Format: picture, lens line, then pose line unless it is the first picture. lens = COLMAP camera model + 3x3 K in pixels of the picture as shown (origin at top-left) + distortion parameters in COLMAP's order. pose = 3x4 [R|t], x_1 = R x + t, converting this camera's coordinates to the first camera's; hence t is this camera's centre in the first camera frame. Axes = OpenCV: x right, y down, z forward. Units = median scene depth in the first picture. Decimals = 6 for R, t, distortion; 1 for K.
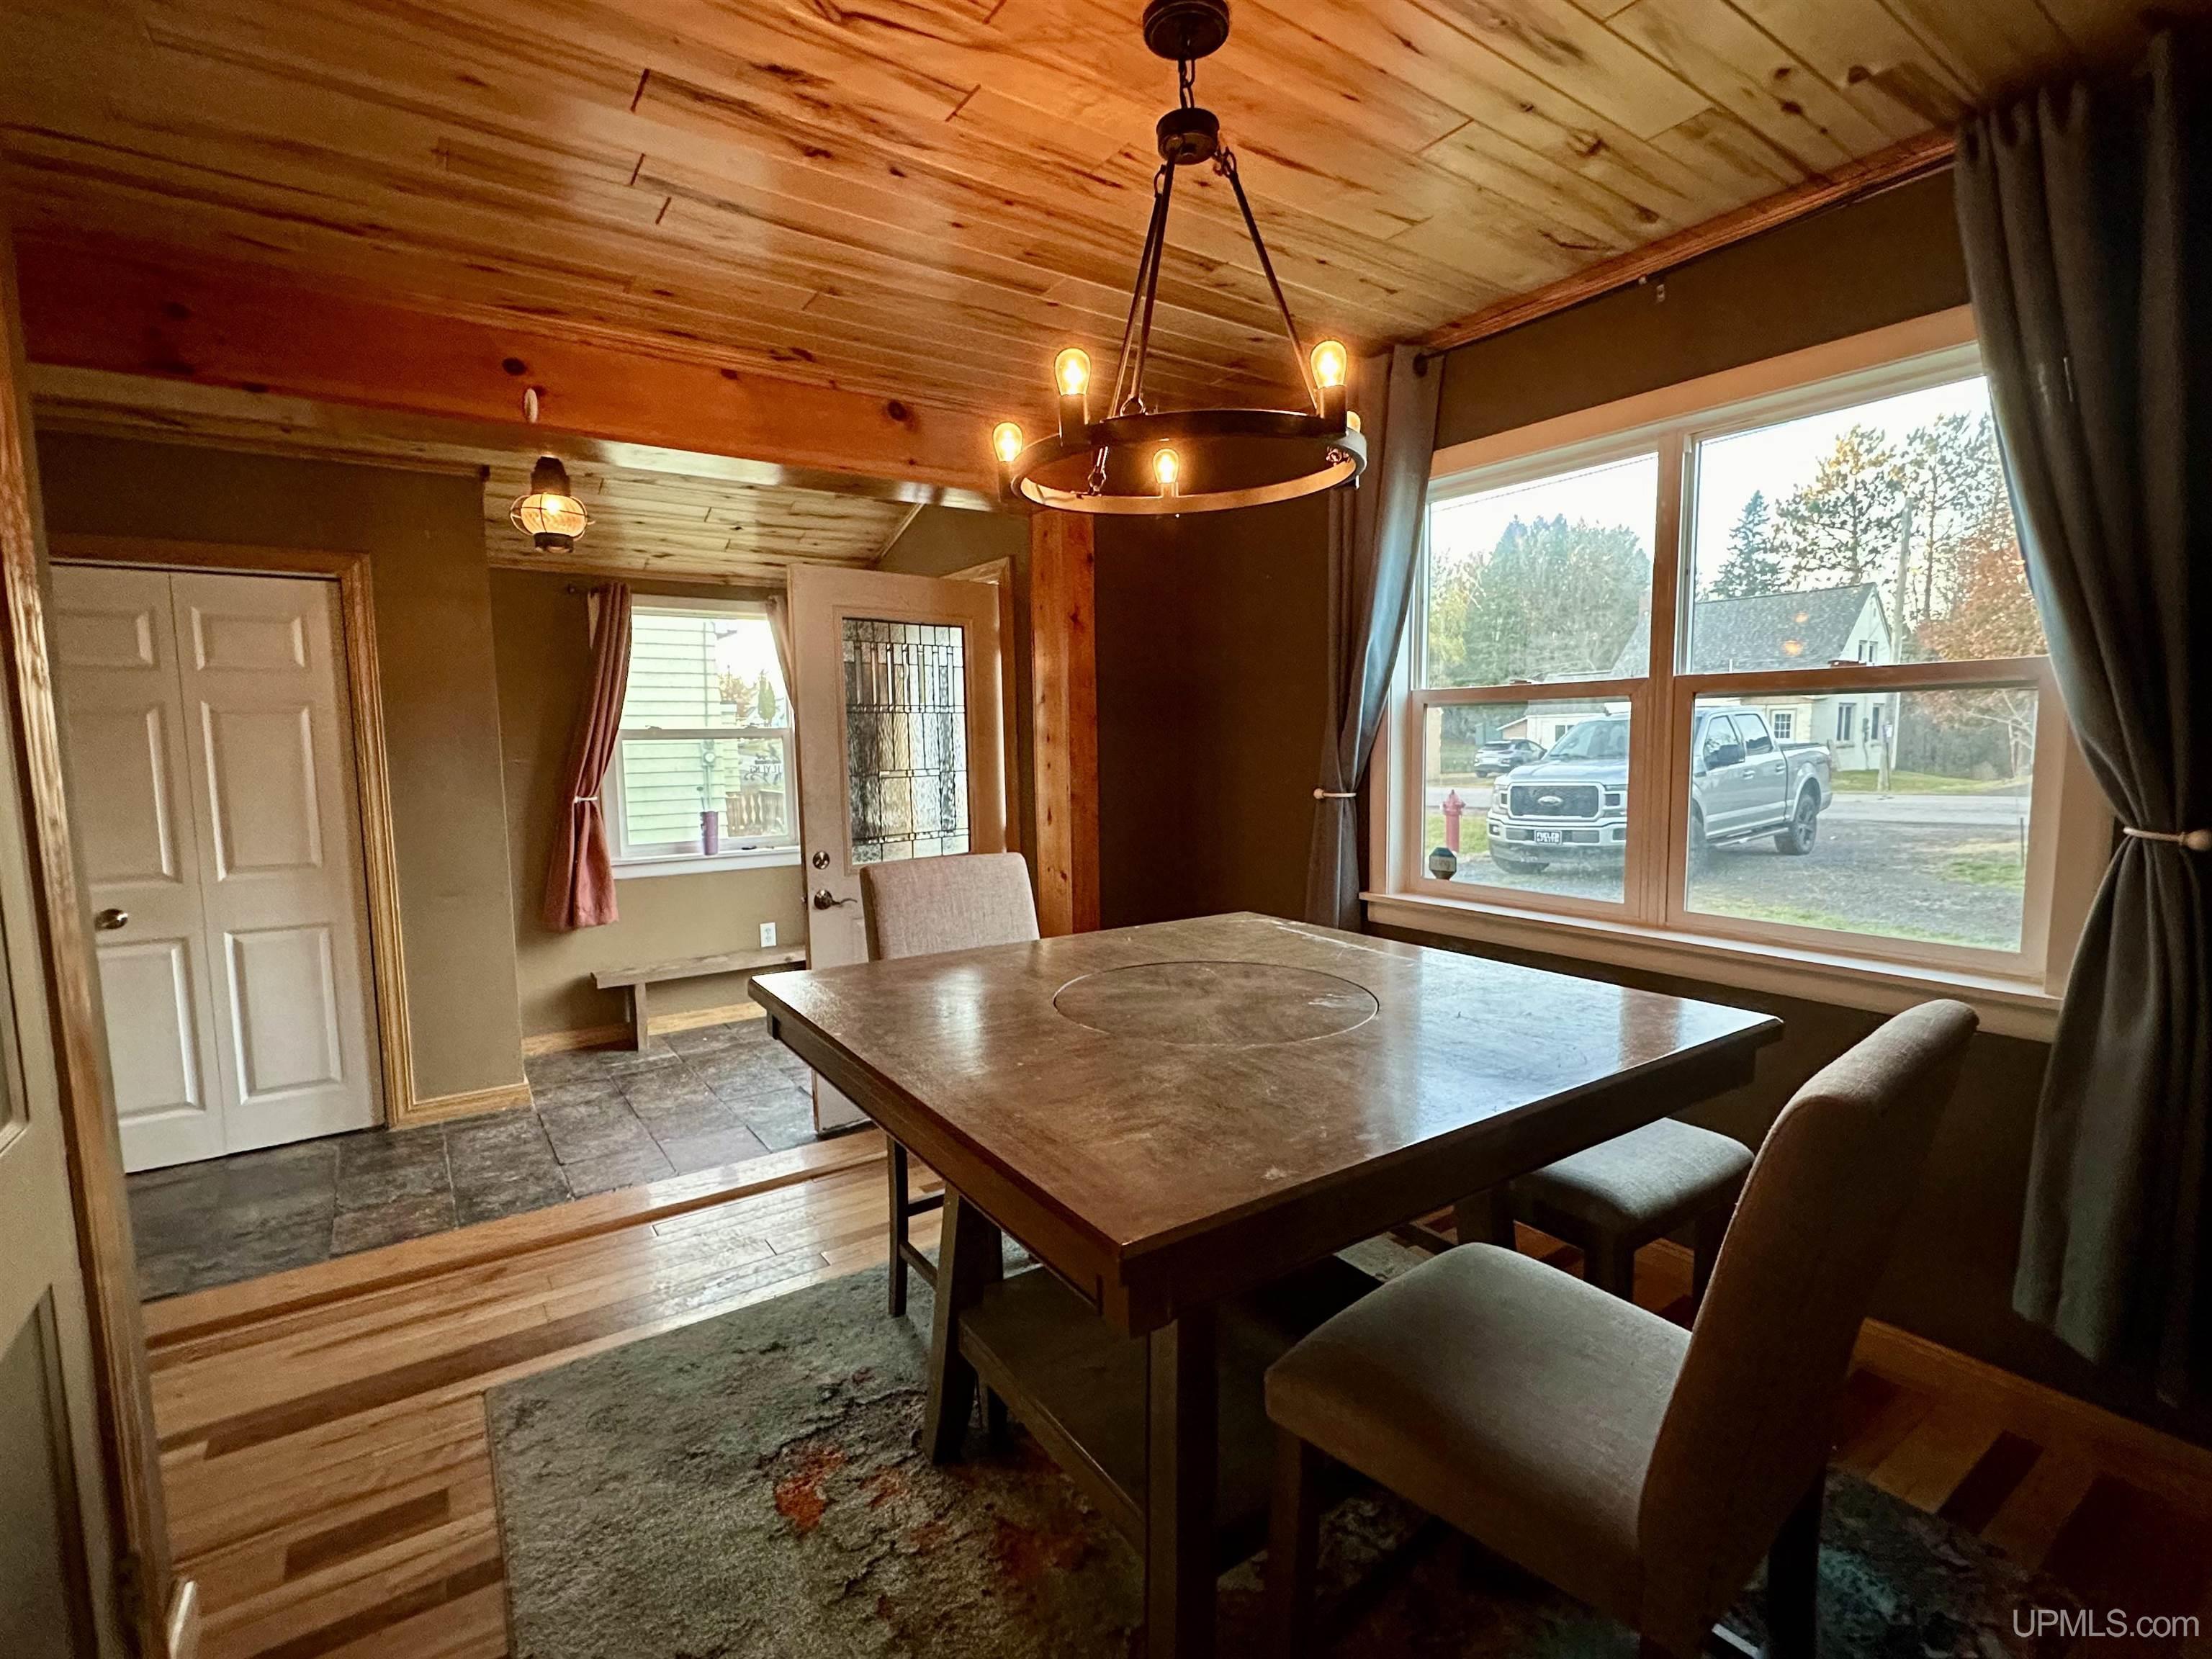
lens RADIAL K [[1029.8, 0, 1106.1], [0, 1029.8, 834.5], [0, 0, 1]] dist [-0.001114, -0.000258]
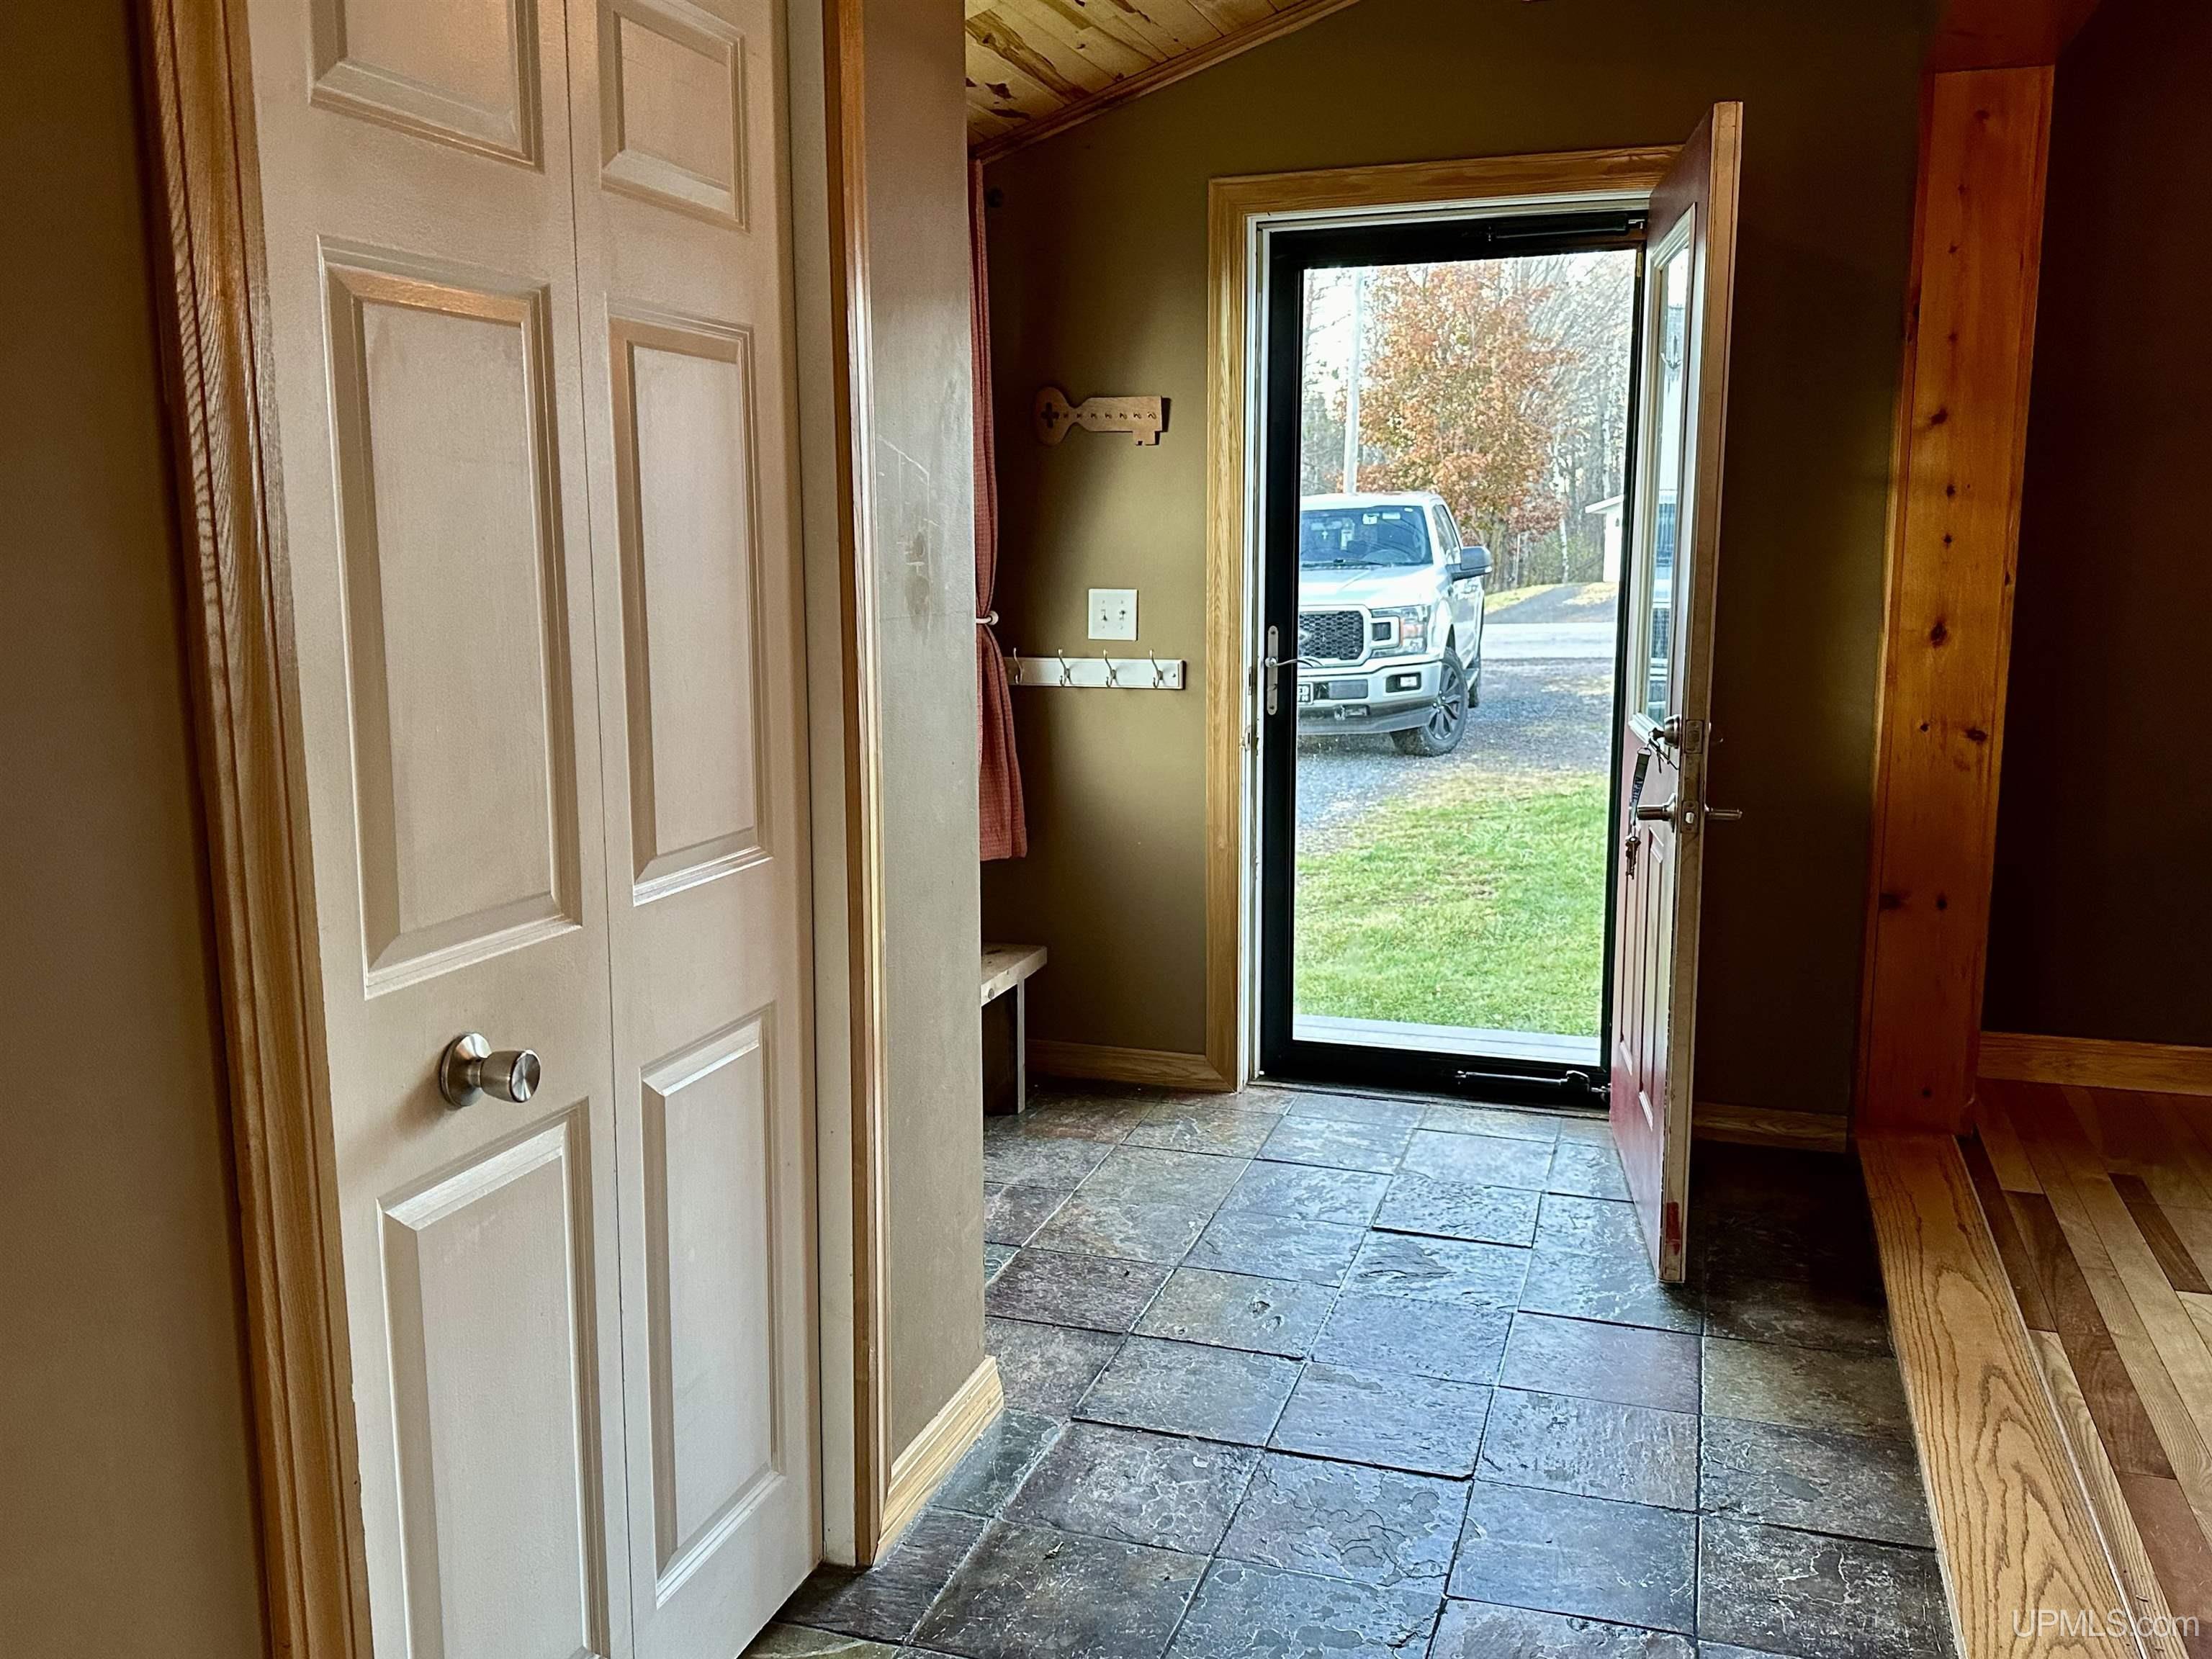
lens RADIAL K [[1856.5, 0, 1106.0], [0, 1856.5, 829.5], [0, 0, 1]] dist [0.006983, 0.001053]
pose [[0.797611, -0.087256, 0.596827, -0.505764], [0.055266, 0.995891, 0.071741, -0.003994], [-0.600635, -0.024237, 0.799156, 0.228706]]
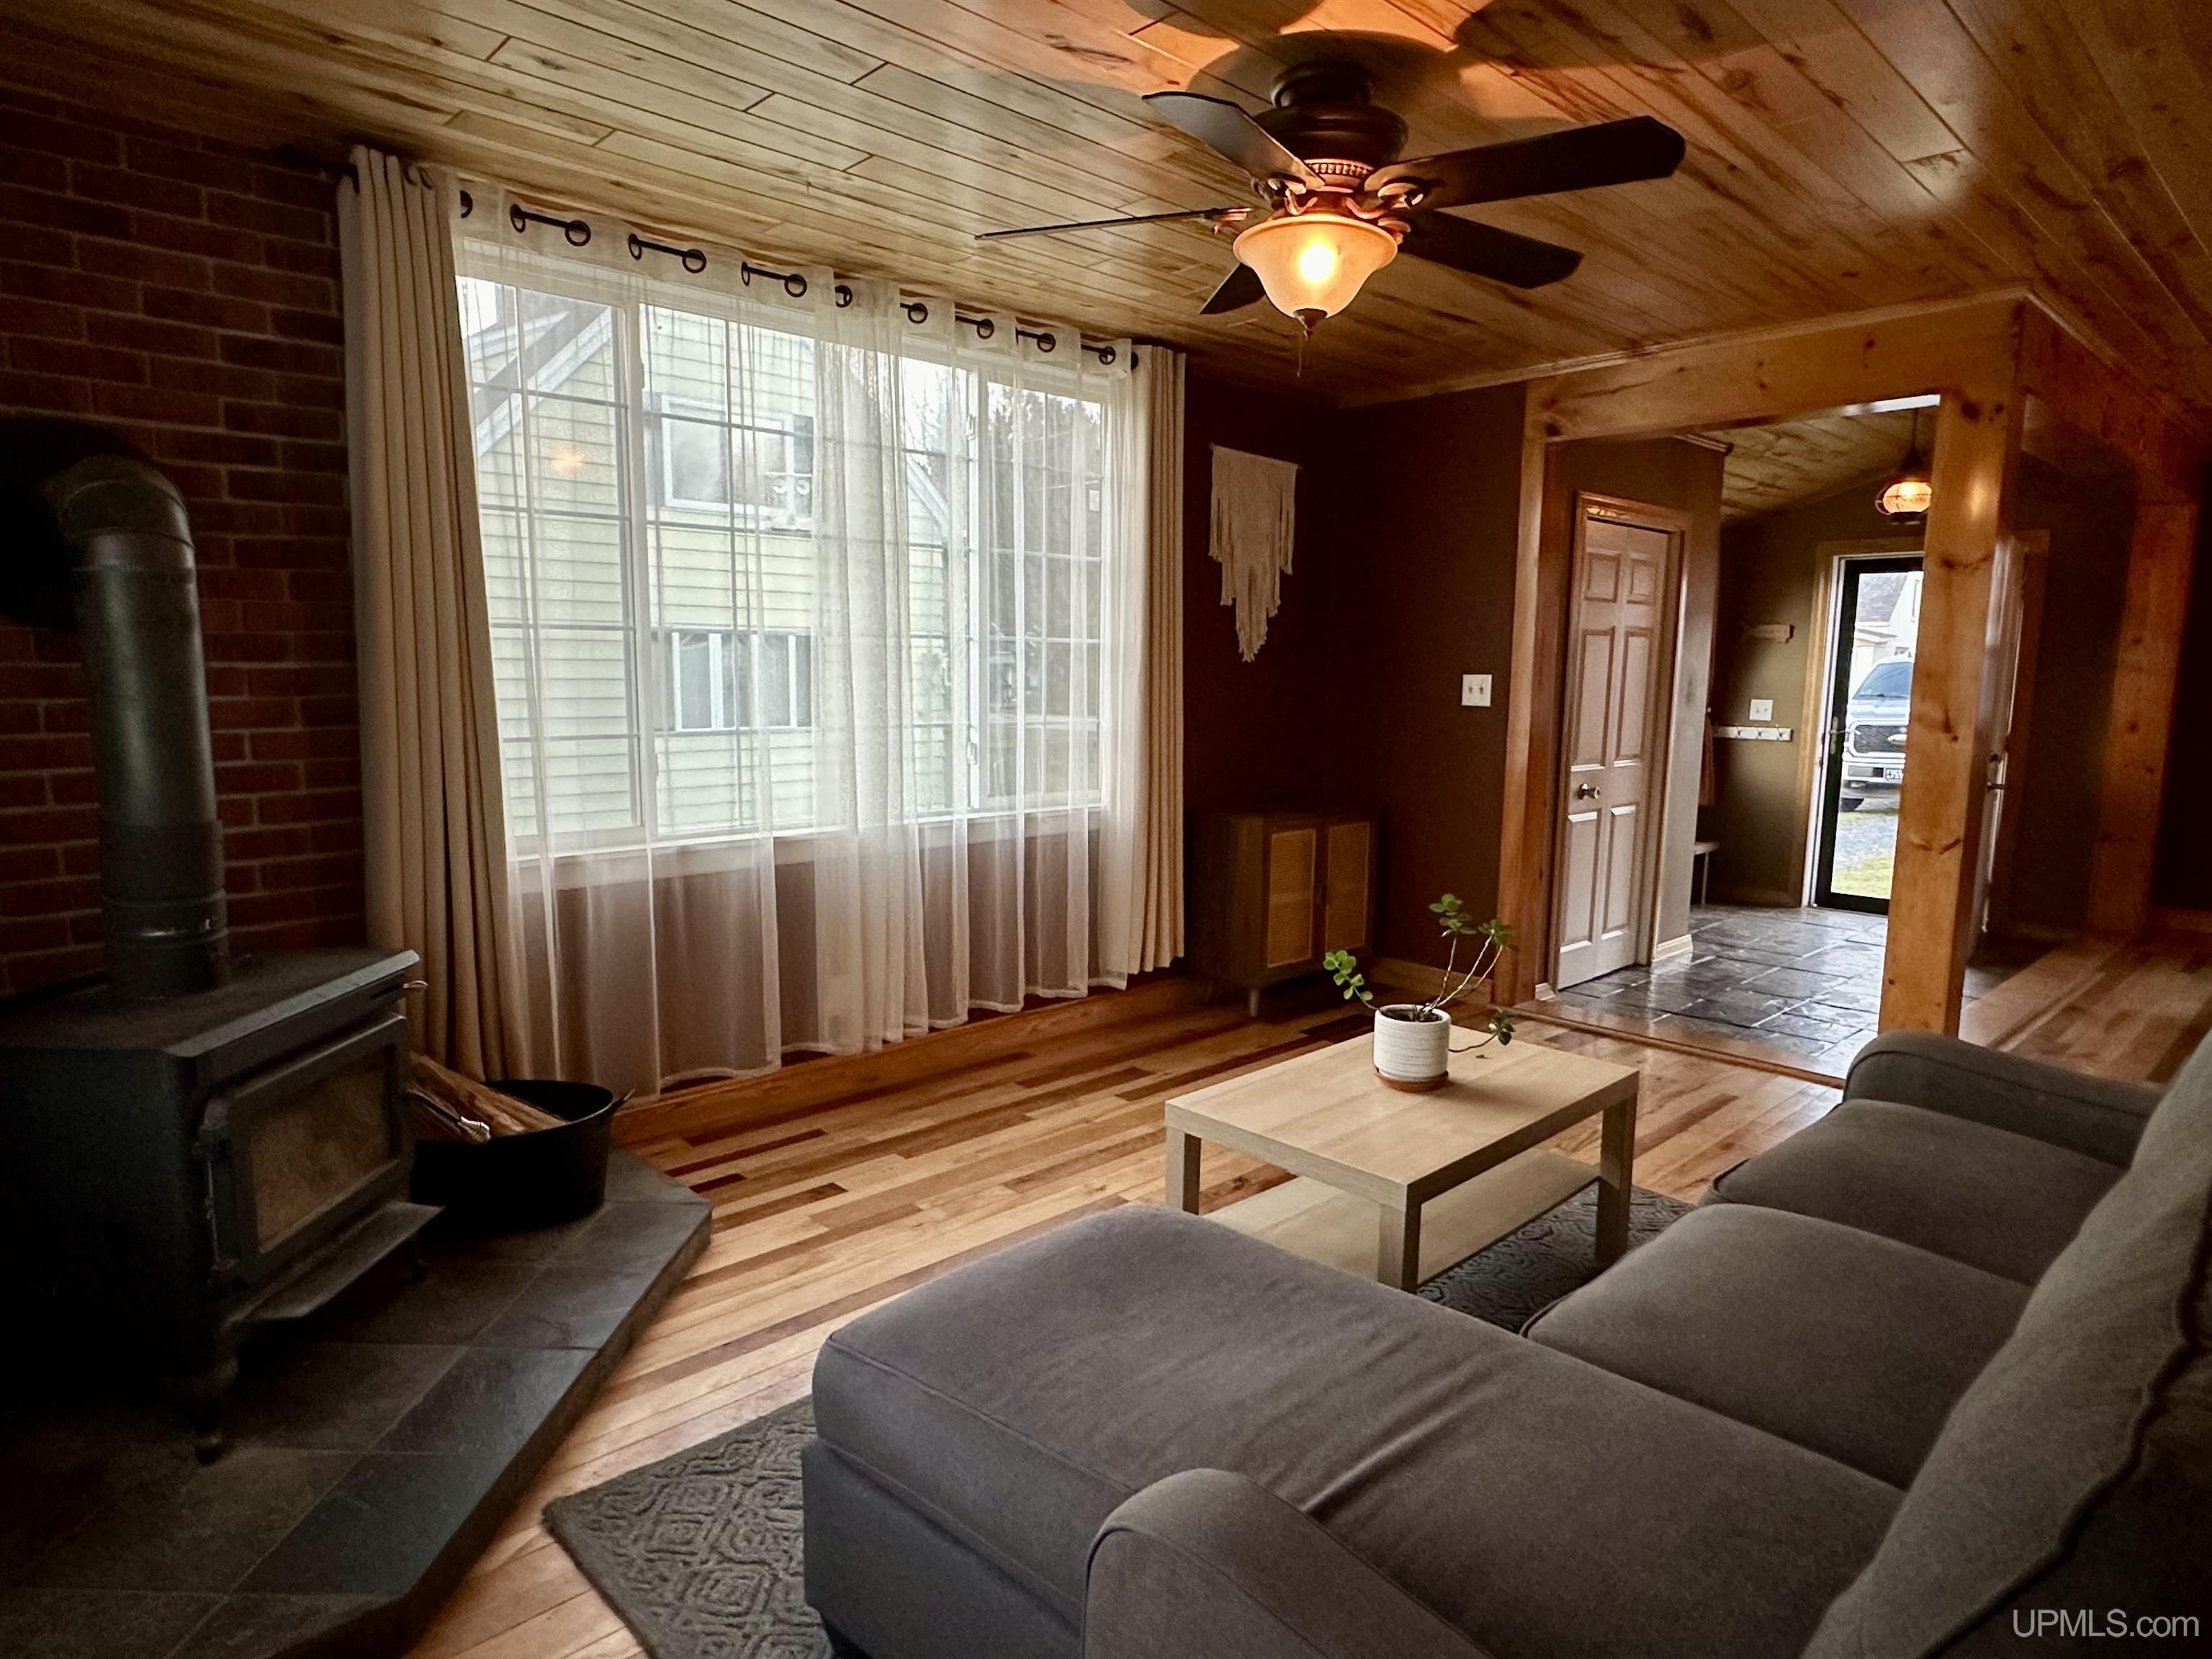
lens RADIAL K [[1306.7, 0, 1111.6], [0, 1306.7, 851.6], [0, 0, 1]] dist [0.000355, -0.000729]
pose [[0.986483, -0.000026, 0.163862, -0.826063], [-0.007656, 0.998901, 0.046248, 0.038325], [-0.163683, -0.046877, 0.985399, -0.243042]]
